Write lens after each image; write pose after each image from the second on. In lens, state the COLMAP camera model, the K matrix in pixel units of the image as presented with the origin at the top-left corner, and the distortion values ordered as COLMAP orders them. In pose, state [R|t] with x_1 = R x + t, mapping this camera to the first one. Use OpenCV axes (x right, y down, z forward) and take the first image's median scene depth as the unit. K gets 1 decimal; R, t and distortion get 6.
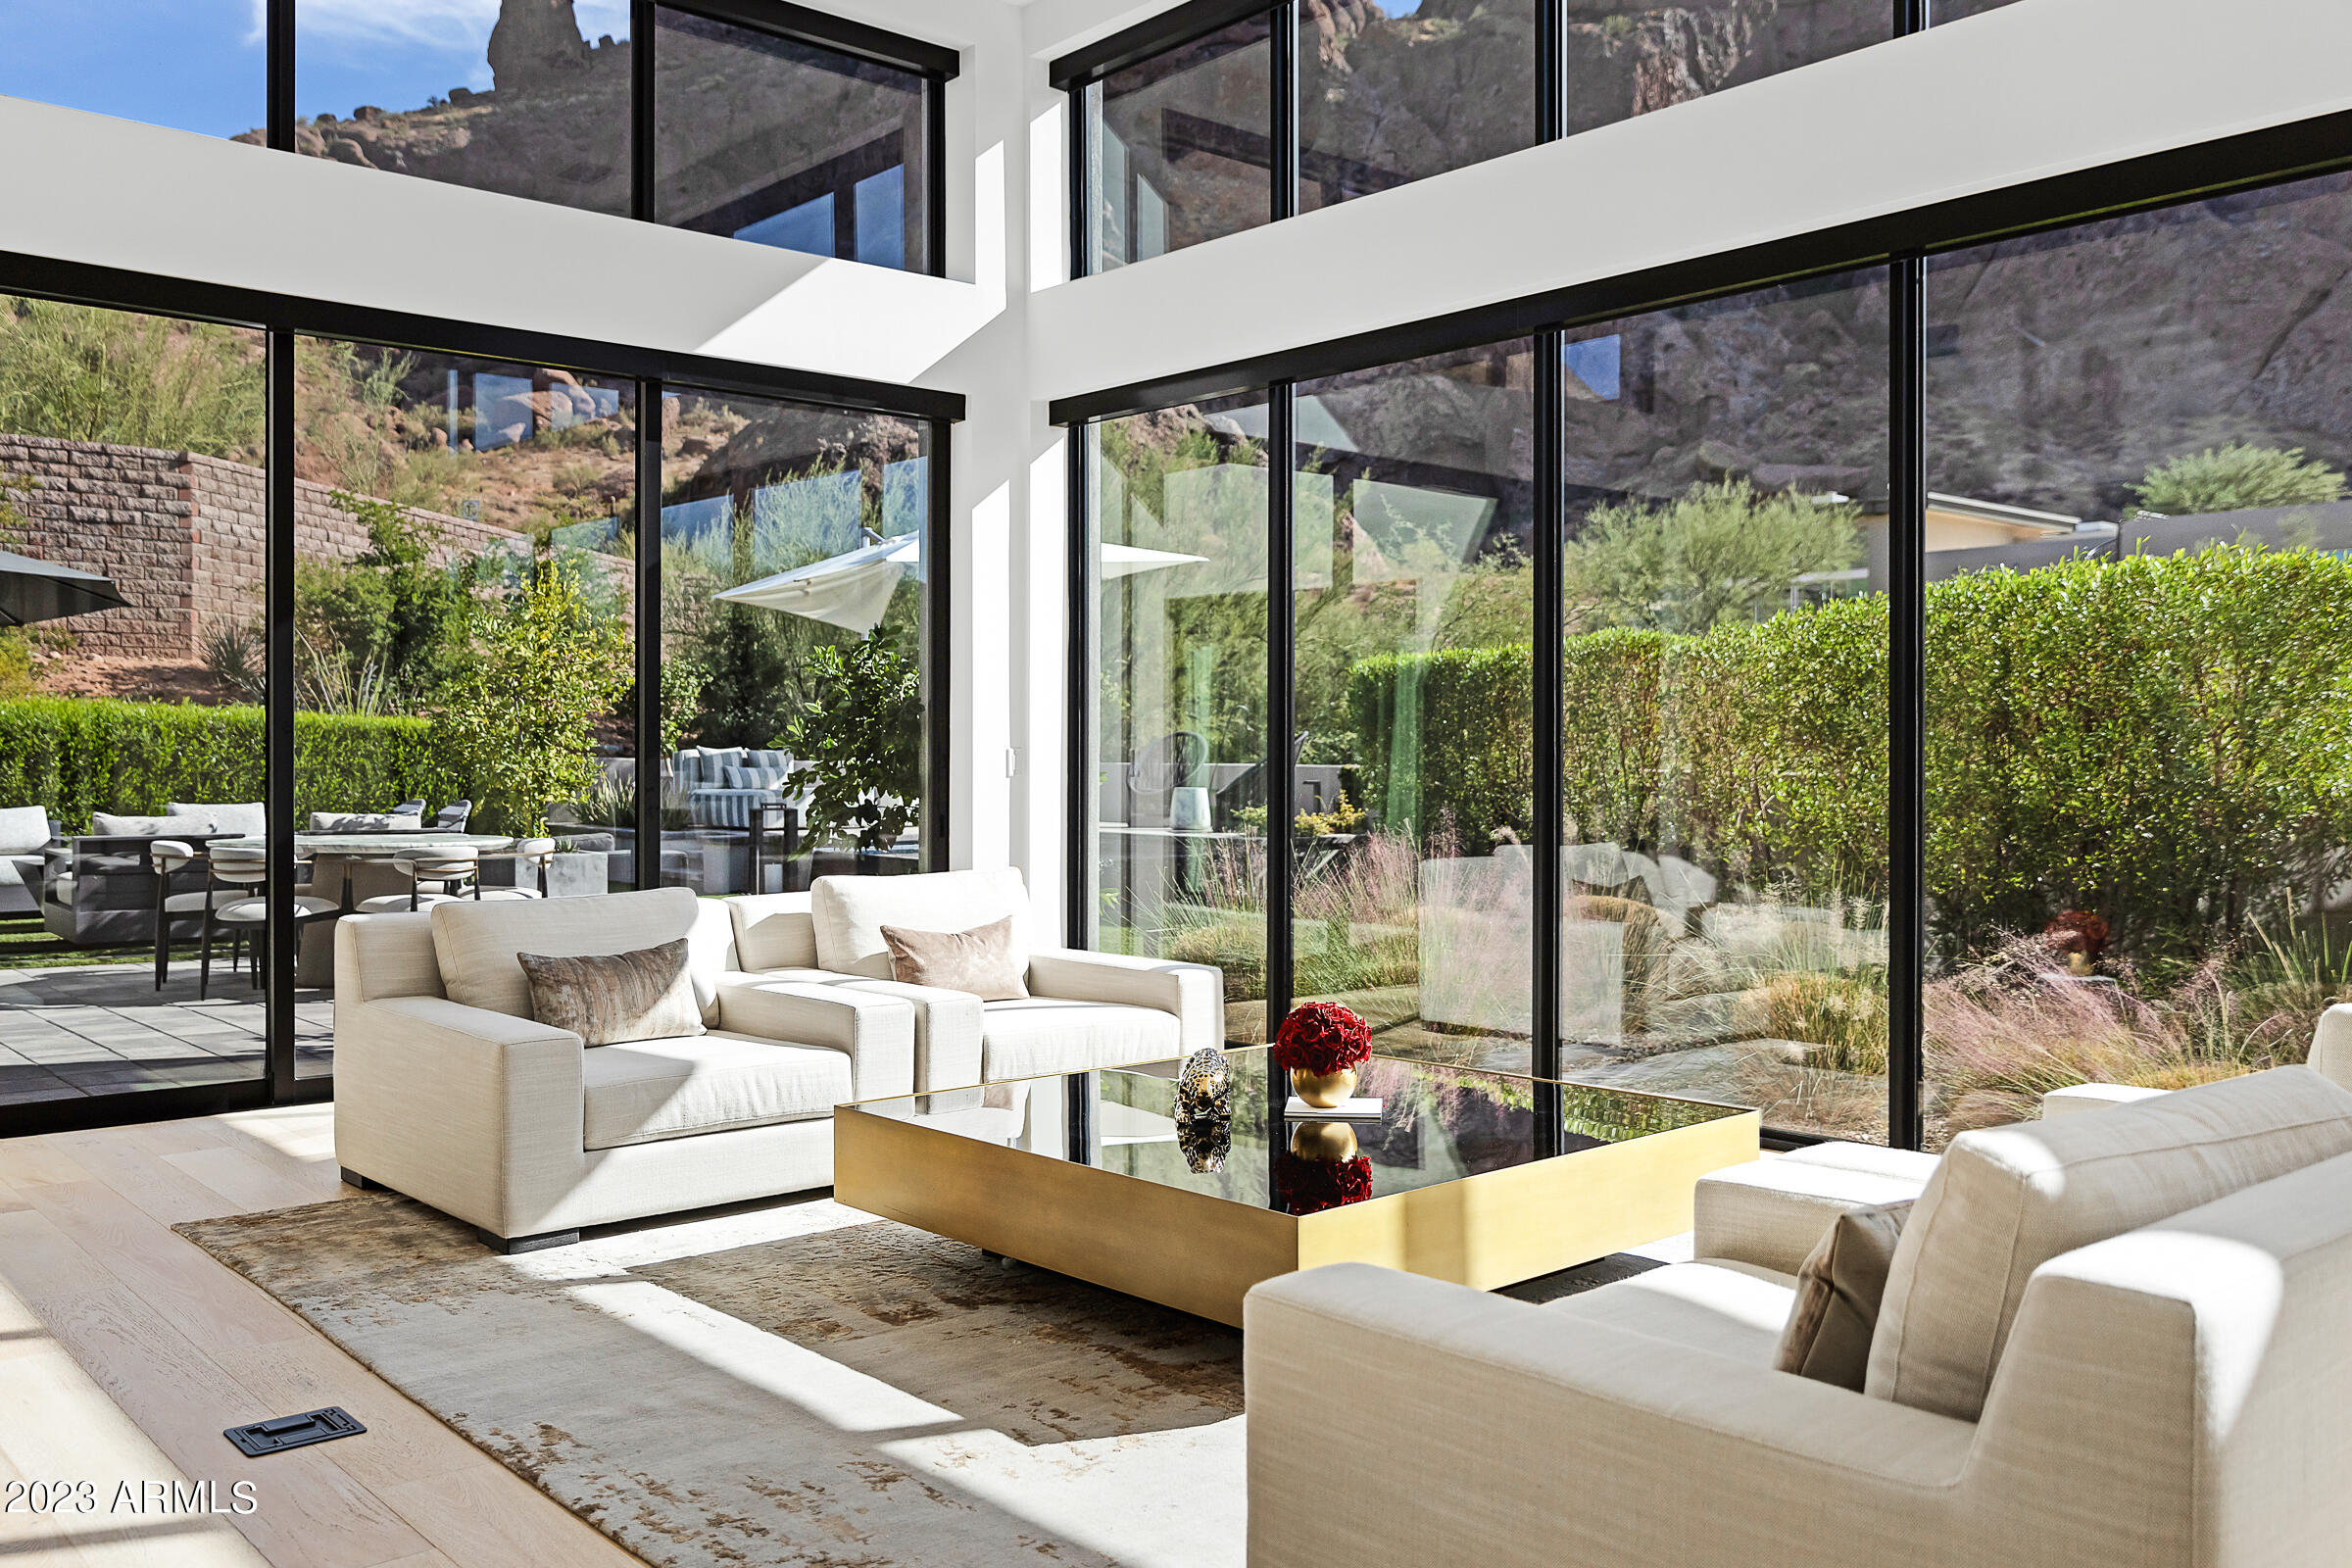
lens RADIAL K [[1937.2, 0, 1120.2], [0, 1937.2, 751.3], [0, 0, 1]] dist [0.005751, 0.000848]
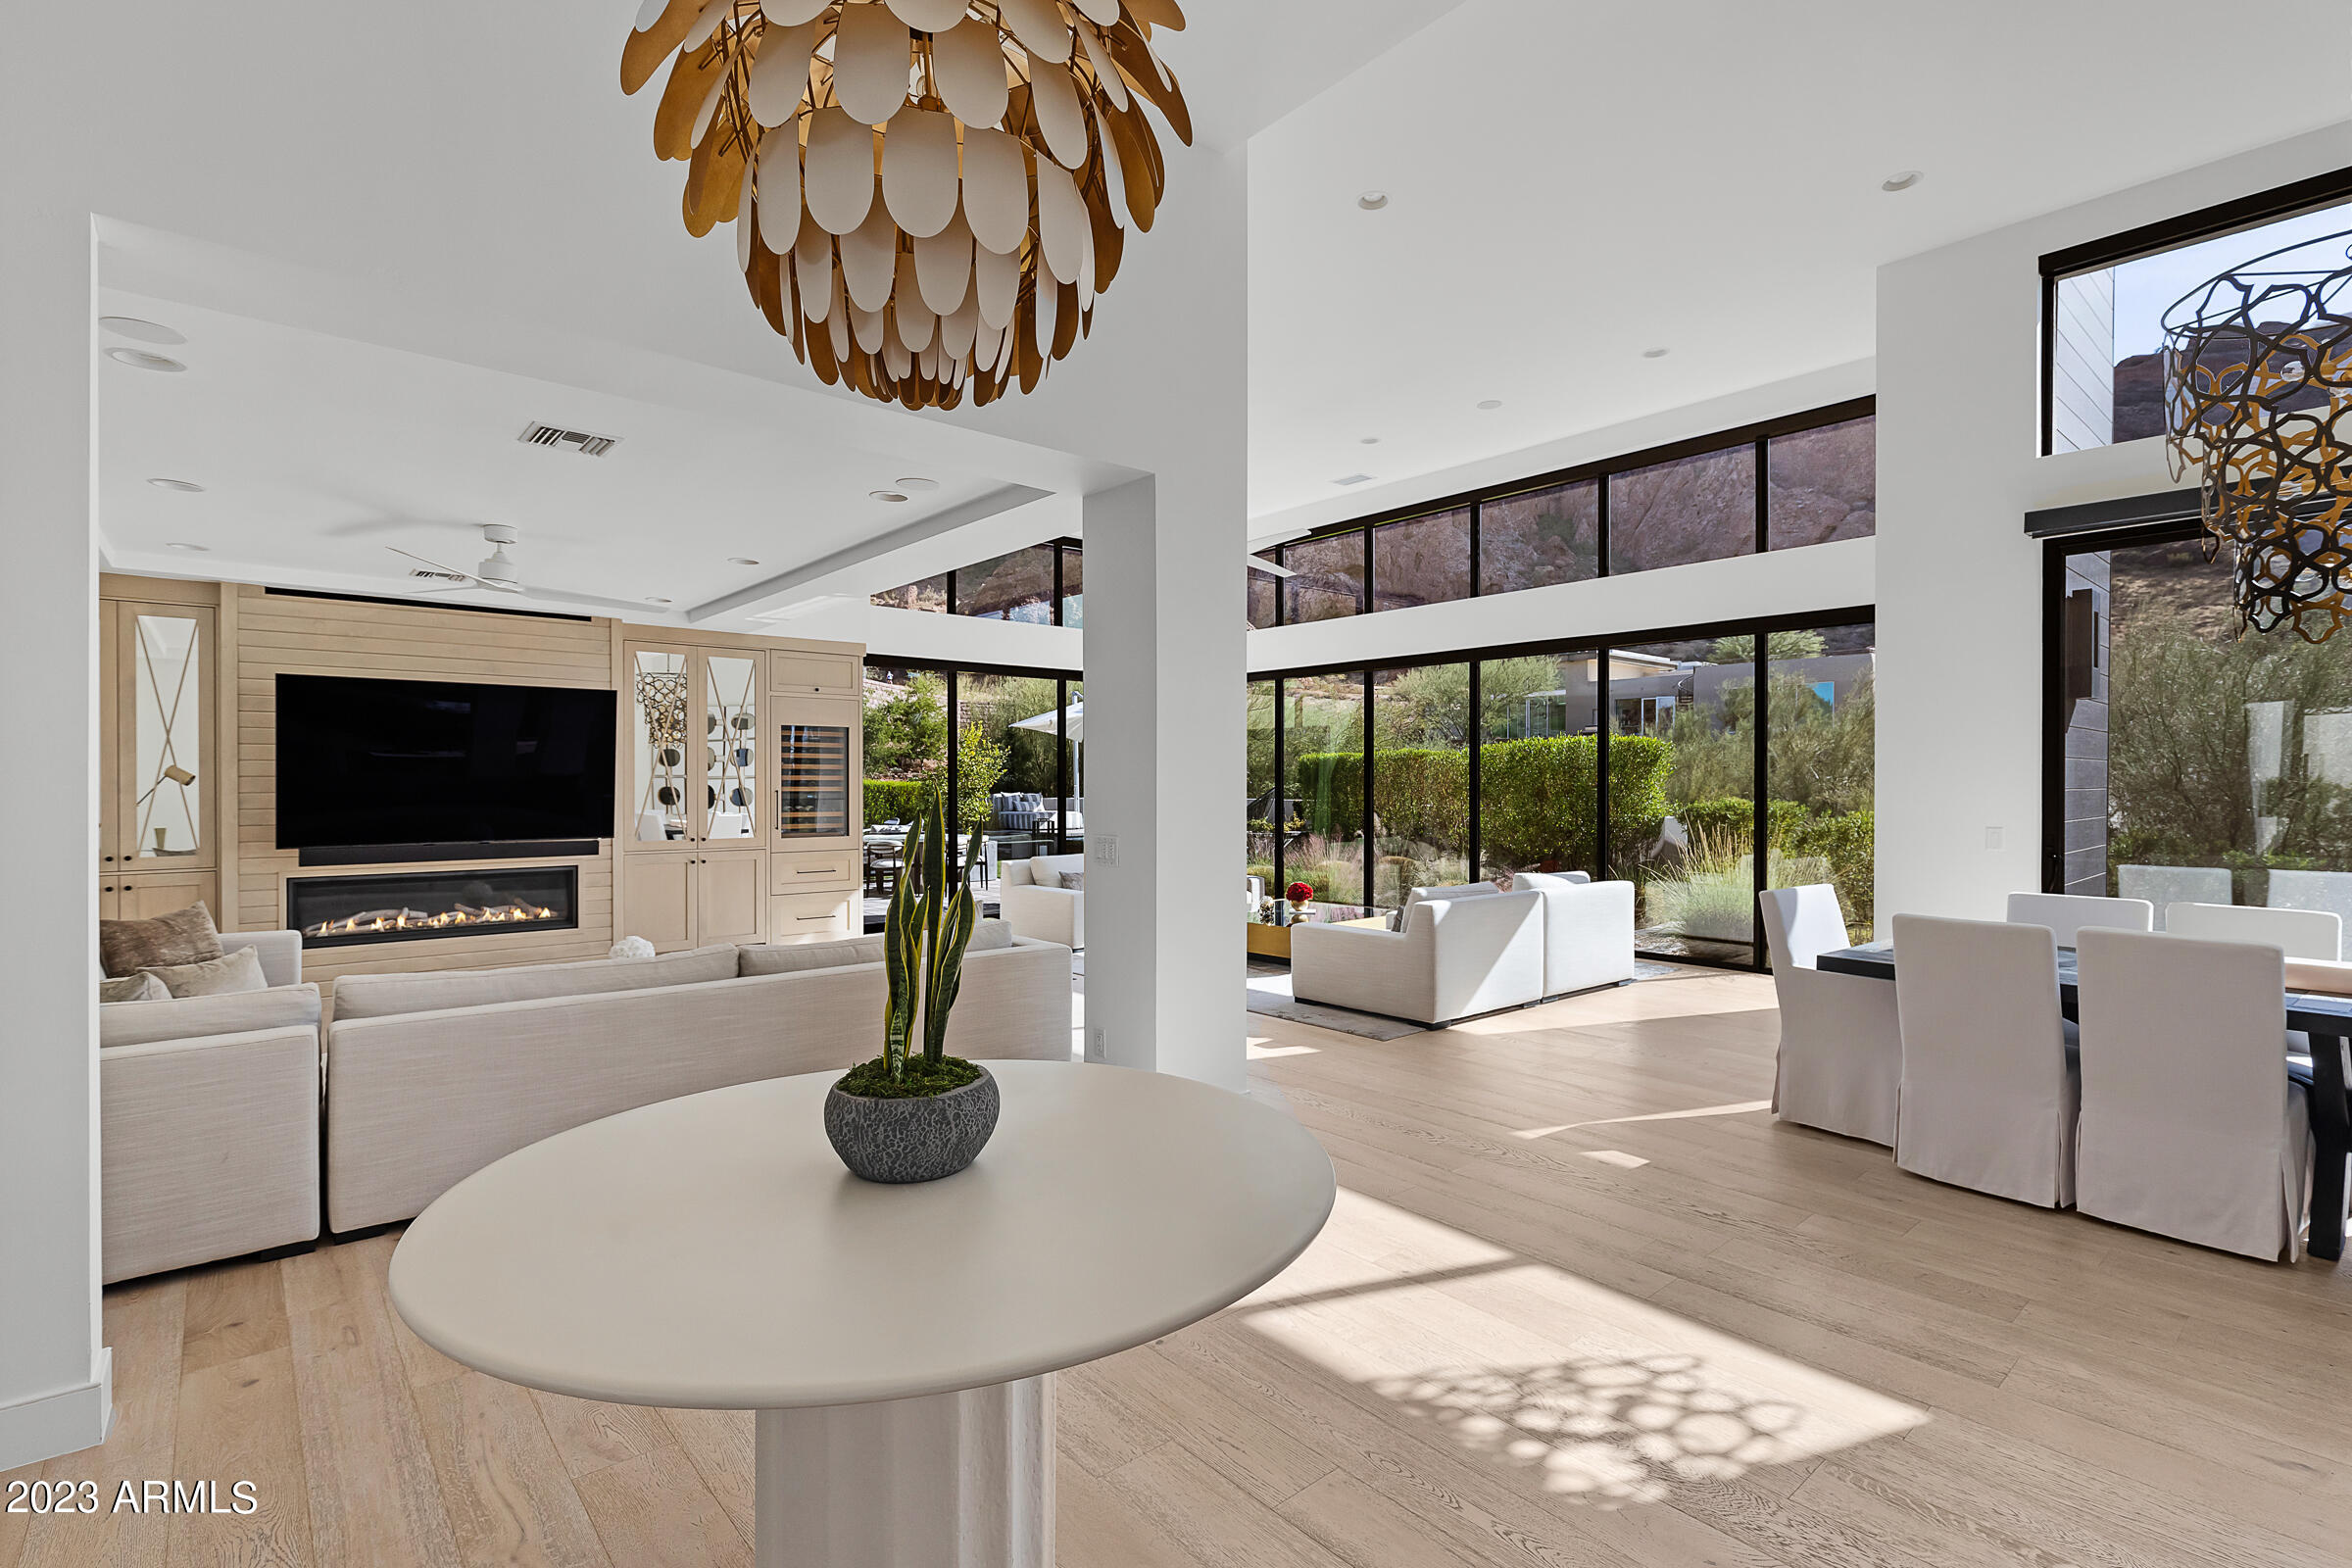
lens RADIAL K [[1100.4, 0, 1171.8], [0, 1100.4, 788.9], [0, 0, 1]] dist [0.004906, 0.000434]
pose [[0.999961, -0.000404, 0.008869, -0.034691], [0.000339, 0.999973, 0.007348, -0.014238], [-0.008872, -0.007345, 0.999934, -0.238640]]
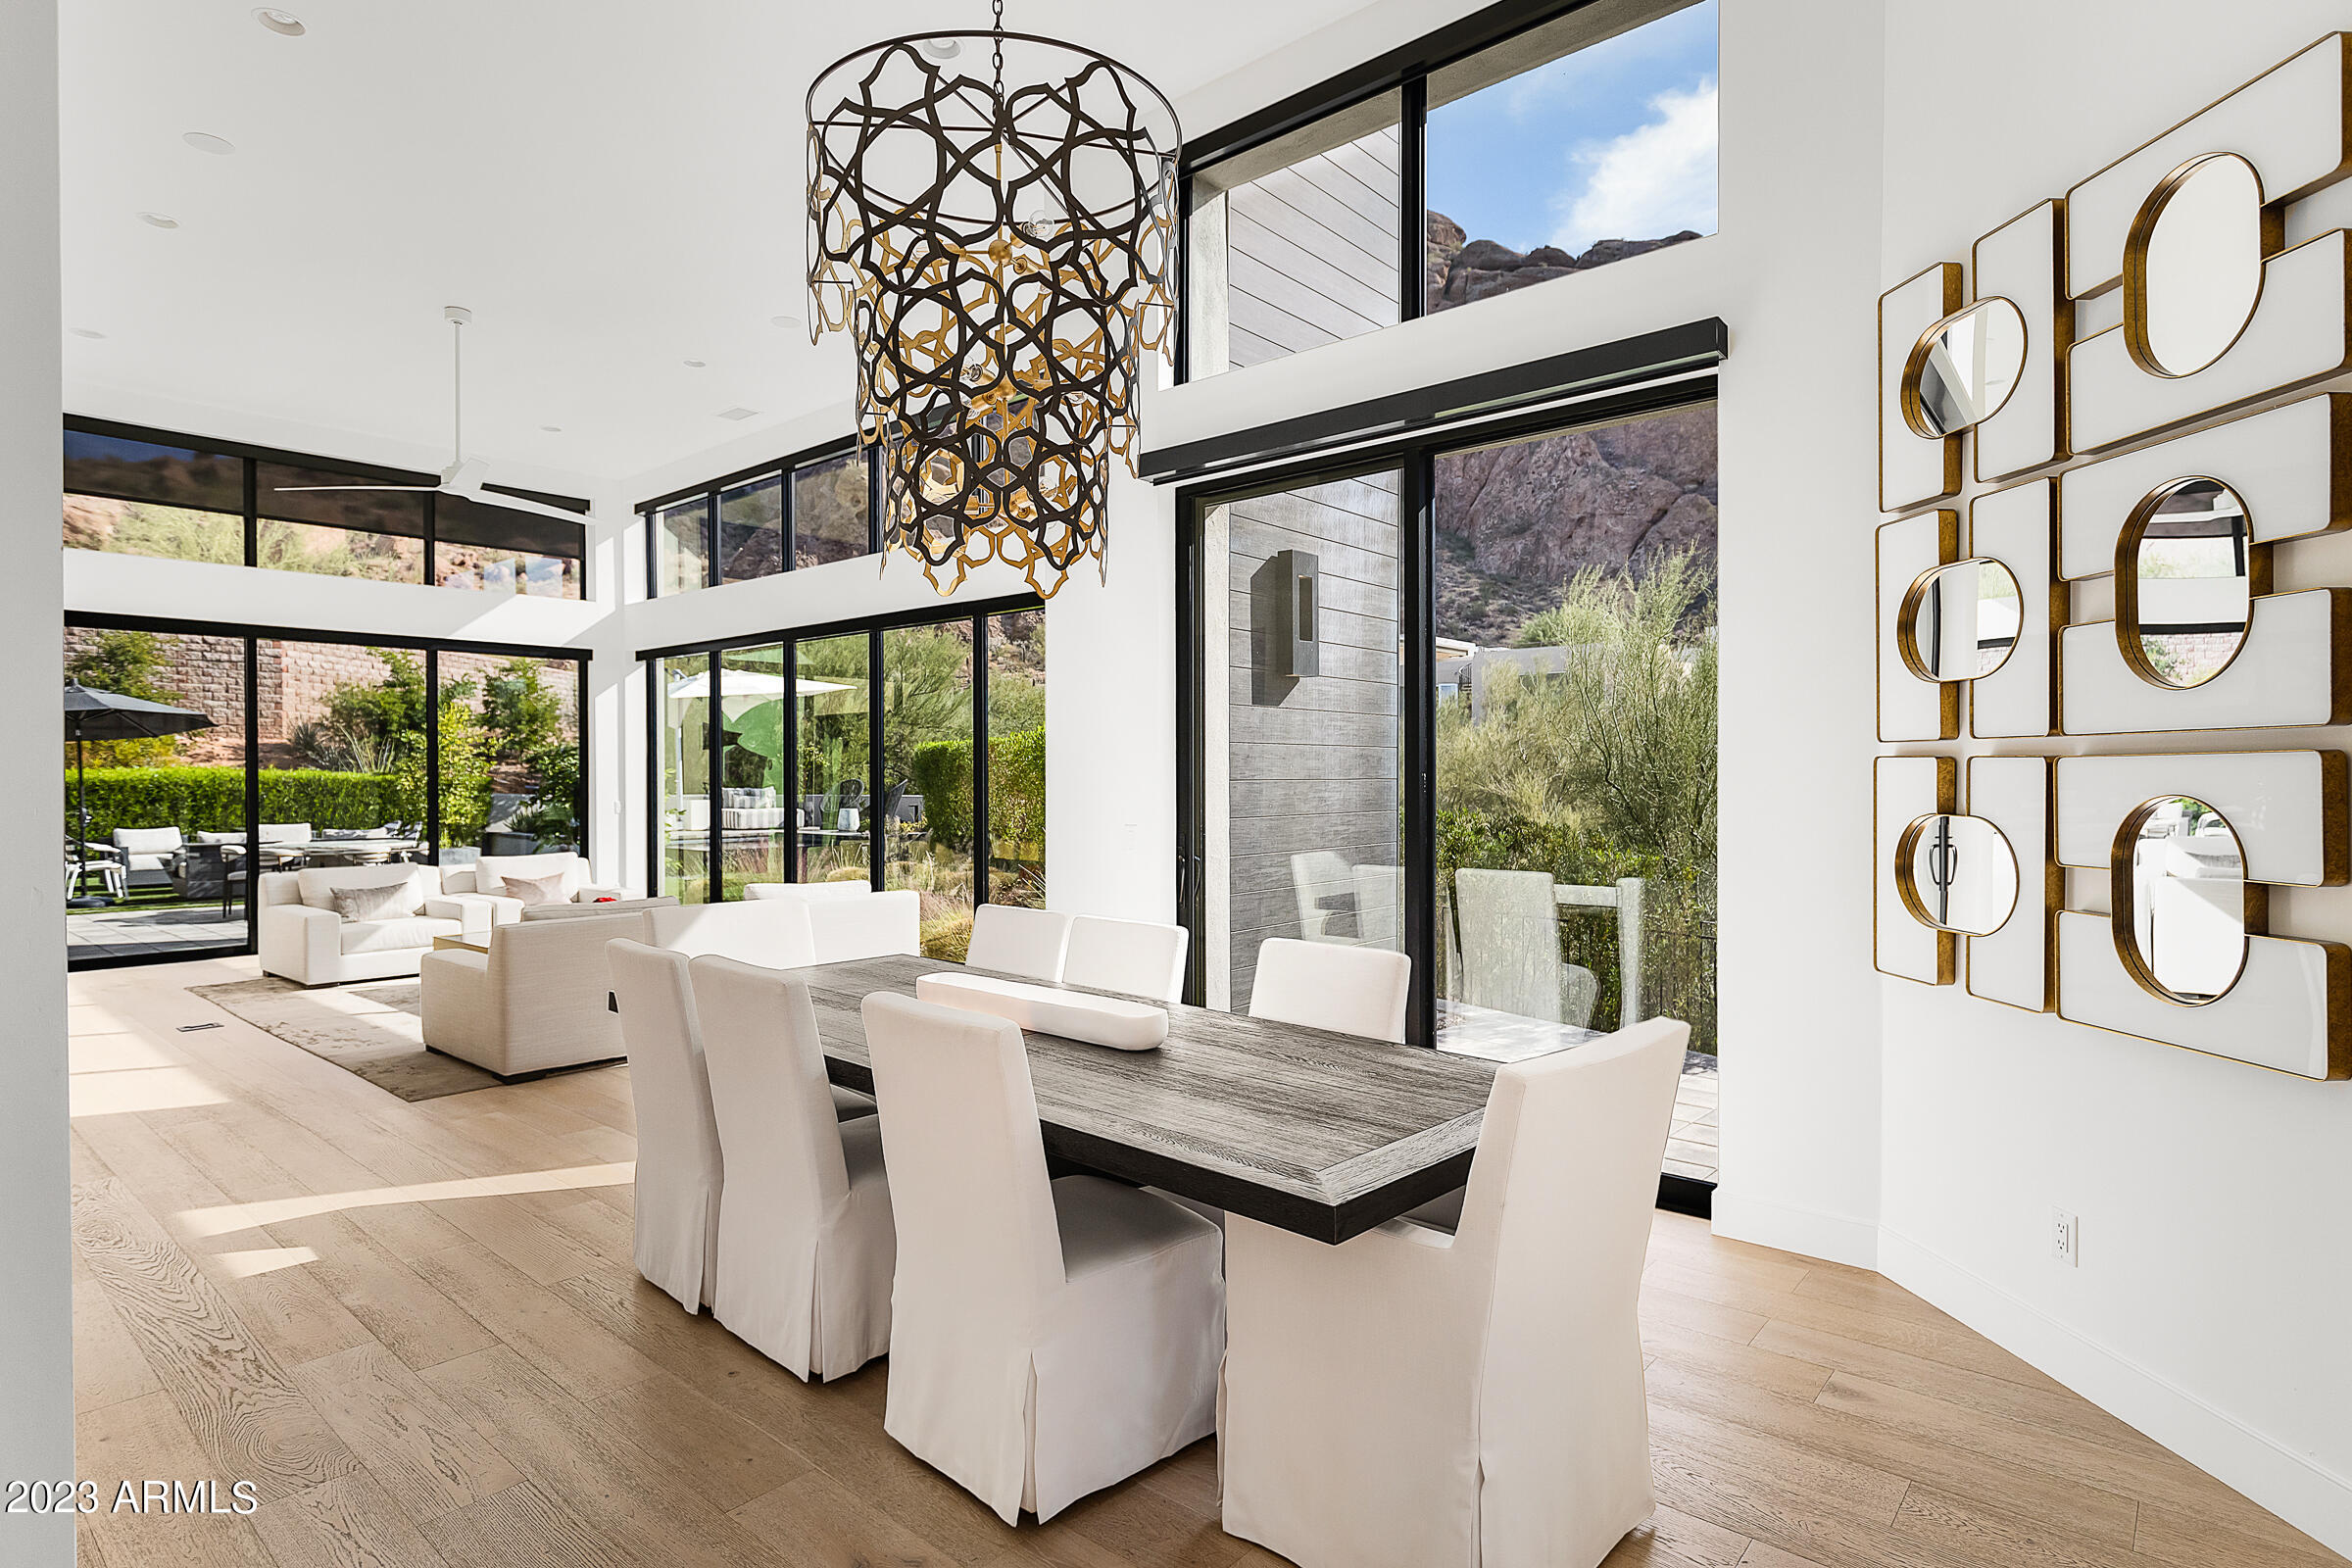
lens RADIAL K [[1228.3, 0, 1157.9], [0, 1228.3, 779.2], [0, 0, 1]] dist [-0.002778, -0.000367]
pose [[0.989265, -0.005924, 0.146016, 0.141647], [0.005703, 0.999982, 0.001931, -0.010418], [-0.146024, -0.001078, 0.989280, -0.208452]]
